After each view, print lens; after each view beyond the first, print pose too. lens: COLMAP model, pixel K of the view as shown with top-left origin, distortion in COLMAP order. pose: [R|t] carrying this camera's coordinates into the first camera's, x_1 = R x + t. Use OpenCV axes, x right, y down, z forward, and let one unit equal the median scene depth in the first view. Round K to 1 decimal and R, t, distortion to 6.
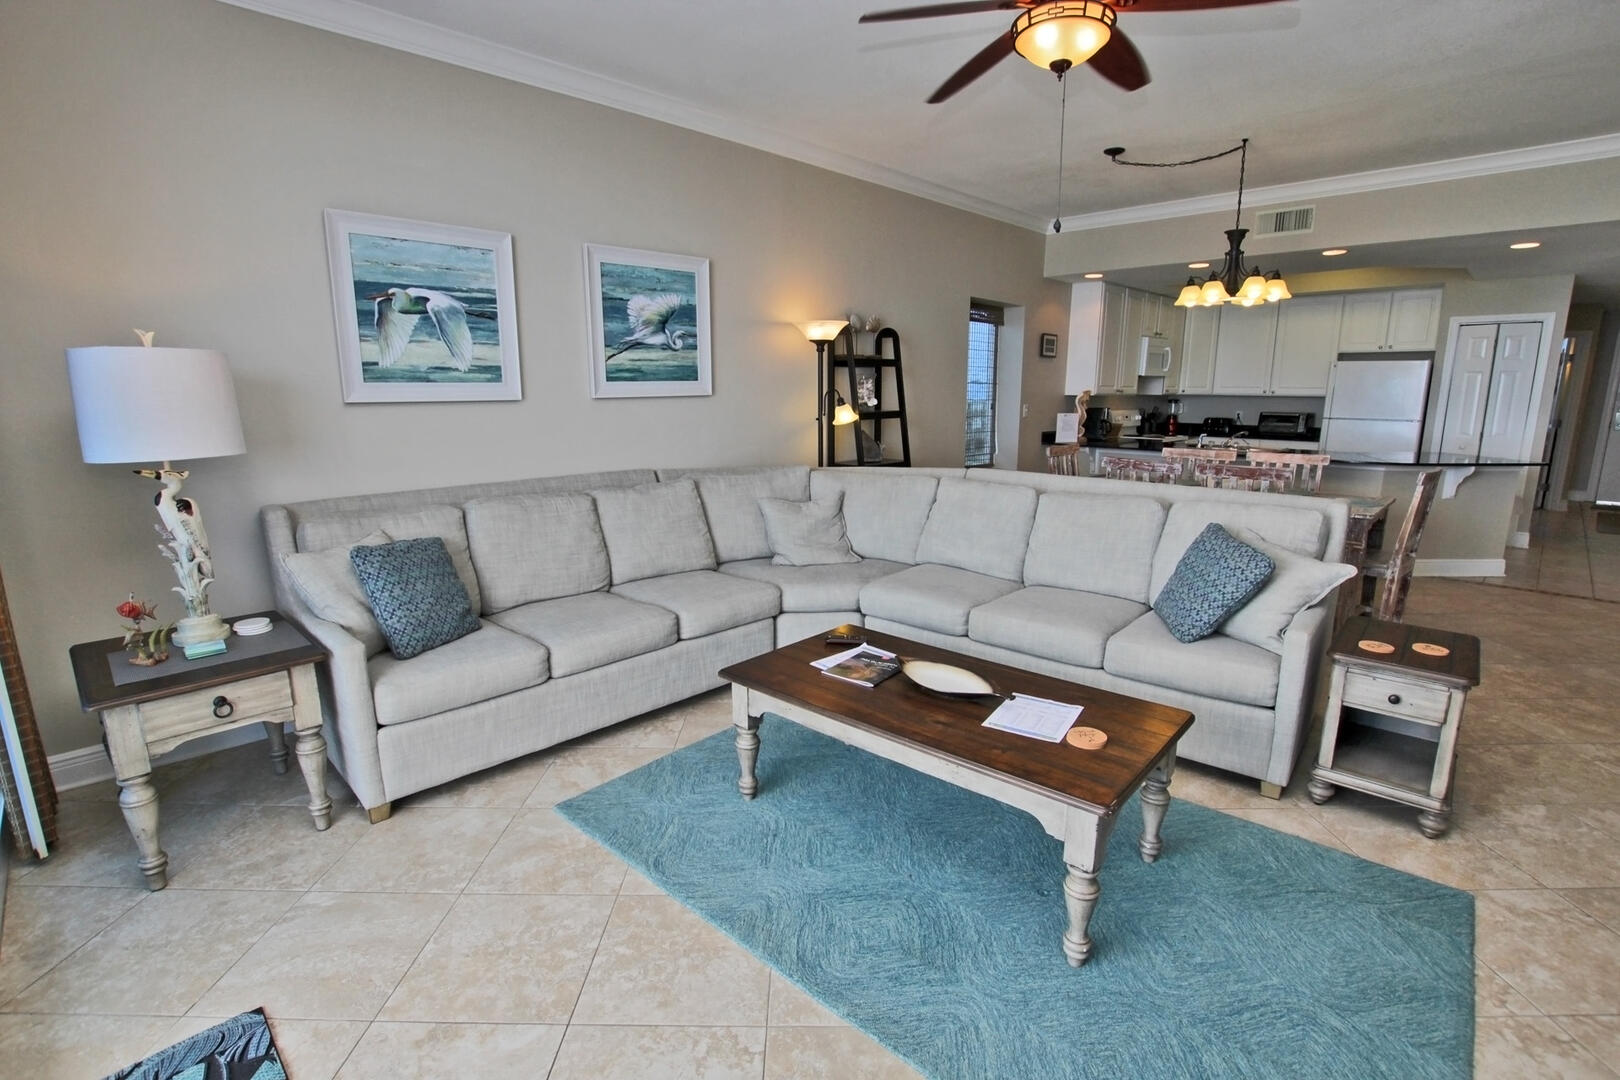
lens RADIAL K [[752.5, 0, 808.8], [0, 752.5, 542.5], [0, 0, 1]] dist [-0.032727, 0.004685]
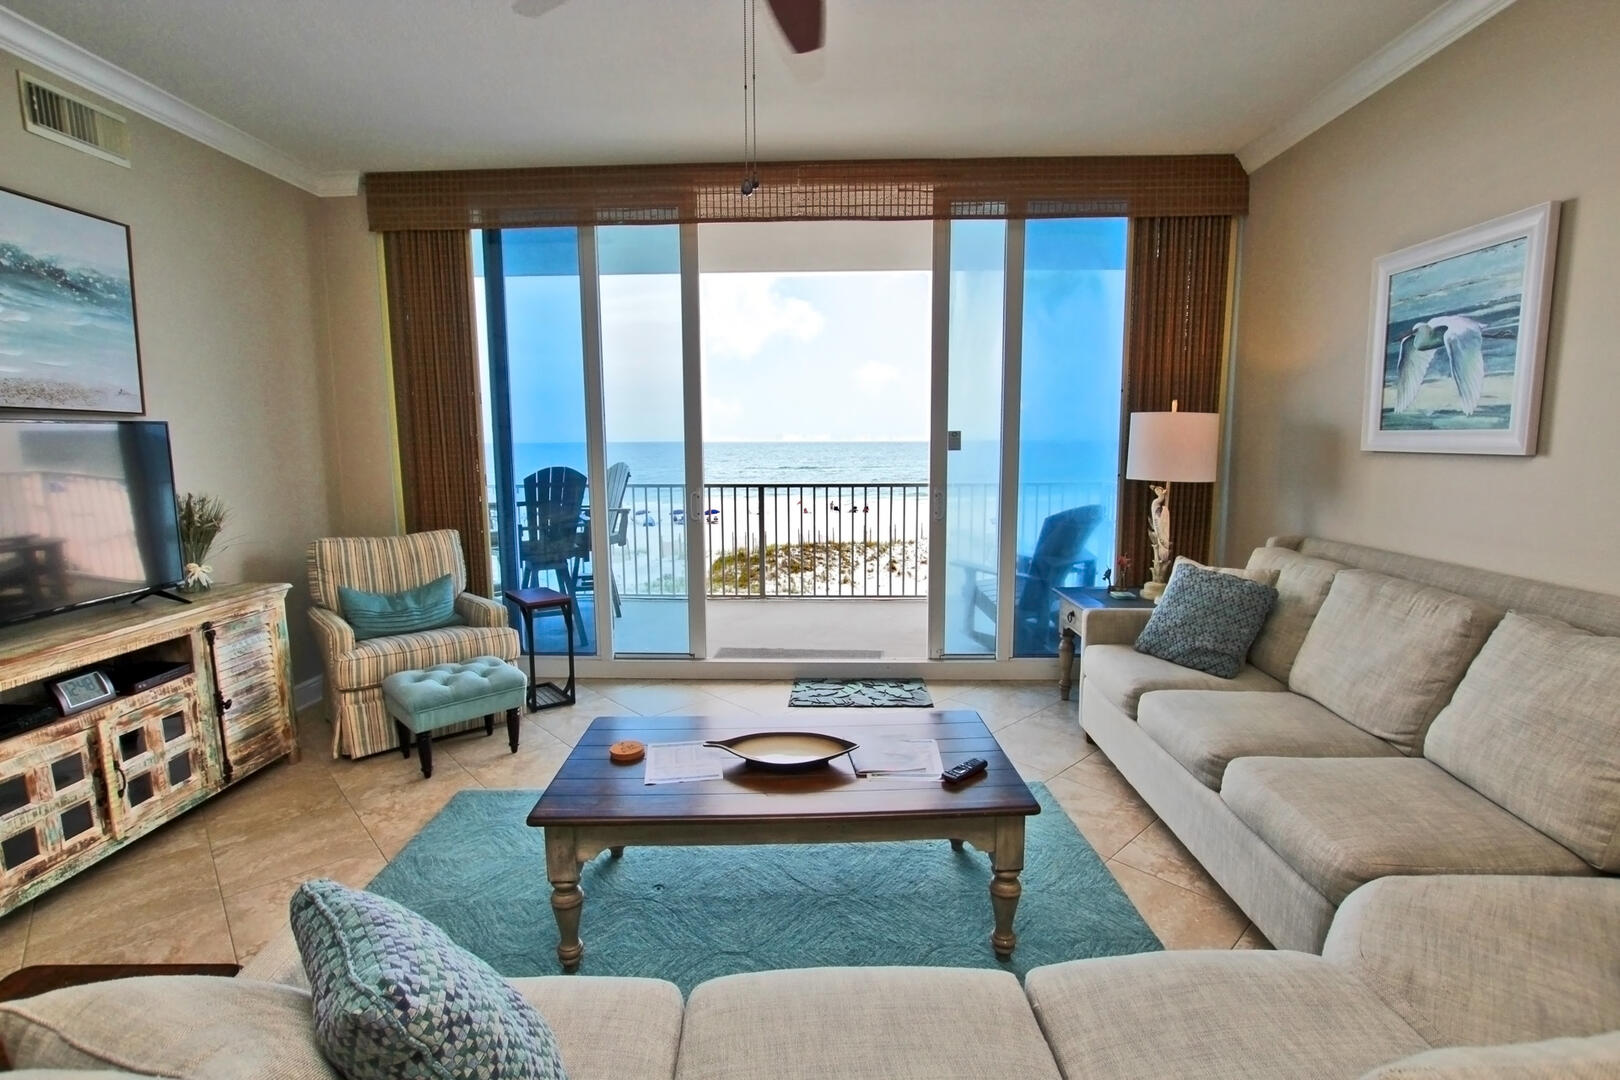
lens RADIAL K [[752.5, 0, 813.2], [0, 752.5, 540.3], [0, 0, 1]] dist [-0.032727, 0.004685]
pose [[-0.726834, 0.097532, -0.679853, 0.514212], [-0.129636, 0.952591, 0.275254, -0.219846], [0.674468, 0.288197, -0.679732, 1.059966]]
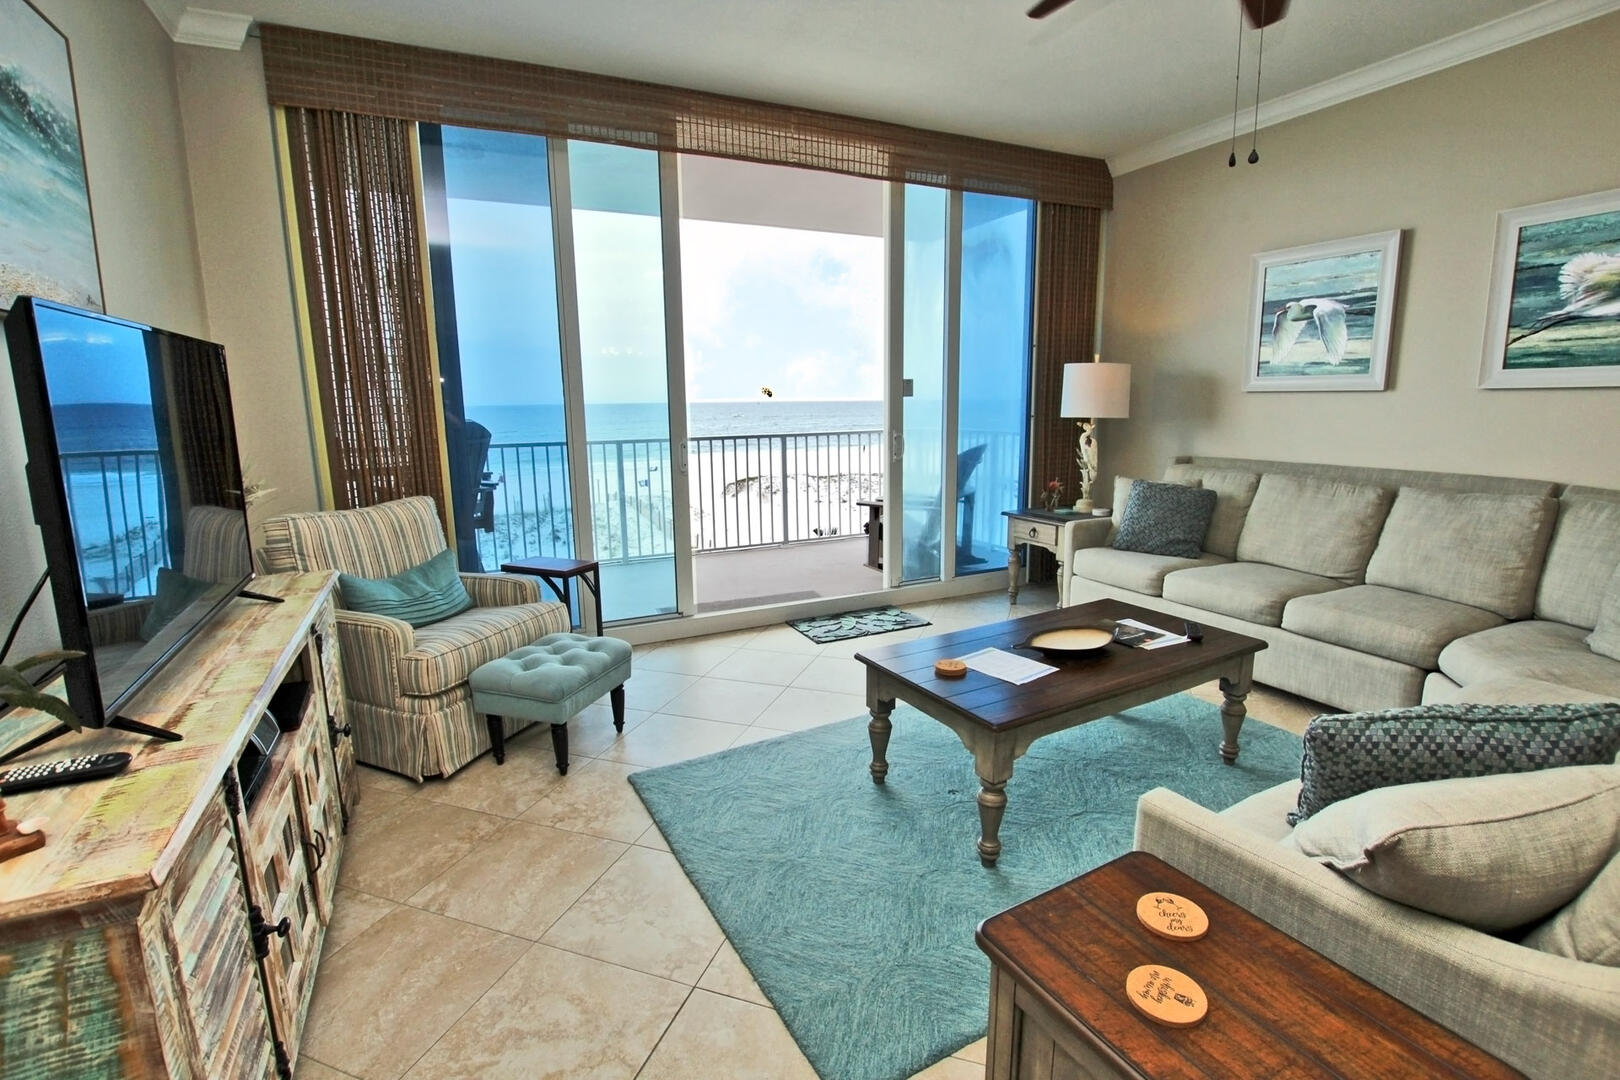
lens RADIAL K [[752.5, 0, 815.2], [0, 752.5, 538.1], [0, 0, 1]] dist [-0.032727, 0.004685]
pose [[-0.319131, 0.178549, -0.930739, 0.865945], [-0.176614, 0.953683, 0.243507, -0.108324], [0.931109, 0.242092, -0.272815, 0.612398]]
